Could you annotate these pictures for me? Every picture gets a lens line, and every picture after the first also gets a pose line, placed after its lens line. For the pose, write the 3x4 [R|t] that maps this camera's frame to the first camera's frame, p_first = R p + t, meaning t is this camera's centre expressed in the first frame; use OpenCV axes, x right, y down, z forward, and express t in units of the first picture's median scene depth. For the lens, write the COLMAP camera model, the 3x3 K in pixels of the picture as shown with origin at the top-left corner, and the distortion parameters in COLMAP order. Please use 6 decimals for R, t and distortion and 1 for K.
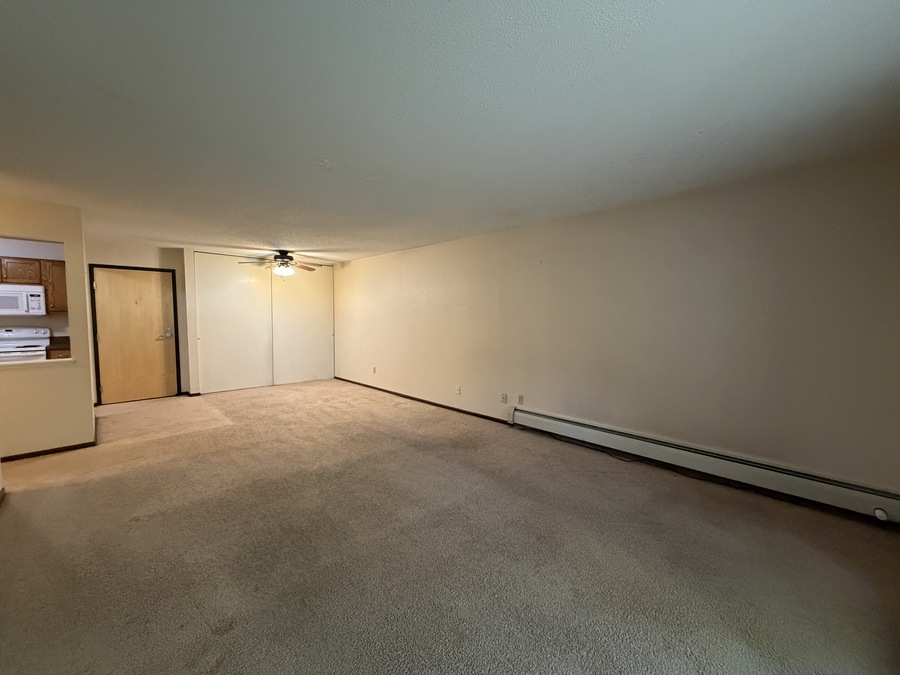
lens RADIAL K [[363.2, 0, 449.7], [0, 363.2, 337.7], [0, 0, 1]] dist [-0.002759, -0.000142]
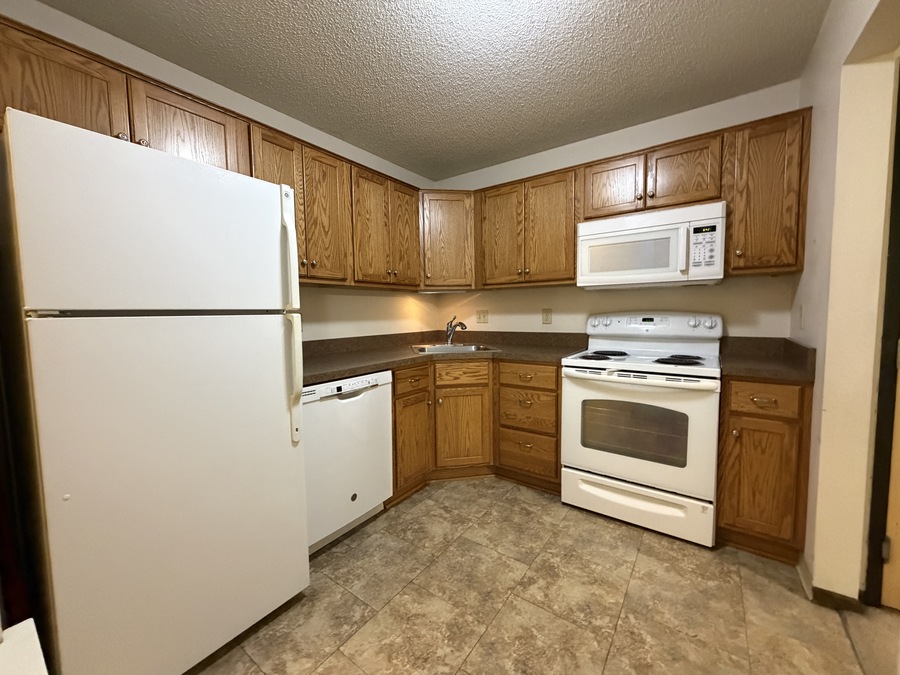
lens RADIAL K [[363.2, 0, 448.8], [0, 363.2, 337.2], [0, 0, 1]] dist [-0.002759, -0.000142]
pose [[0.166358, 0.066305, -0.983834, -0.796404], [-0.046914, 0.997139, 0.059269, -0.012490], [0.984949, 0.036295, 0.168992, 0.664520]]
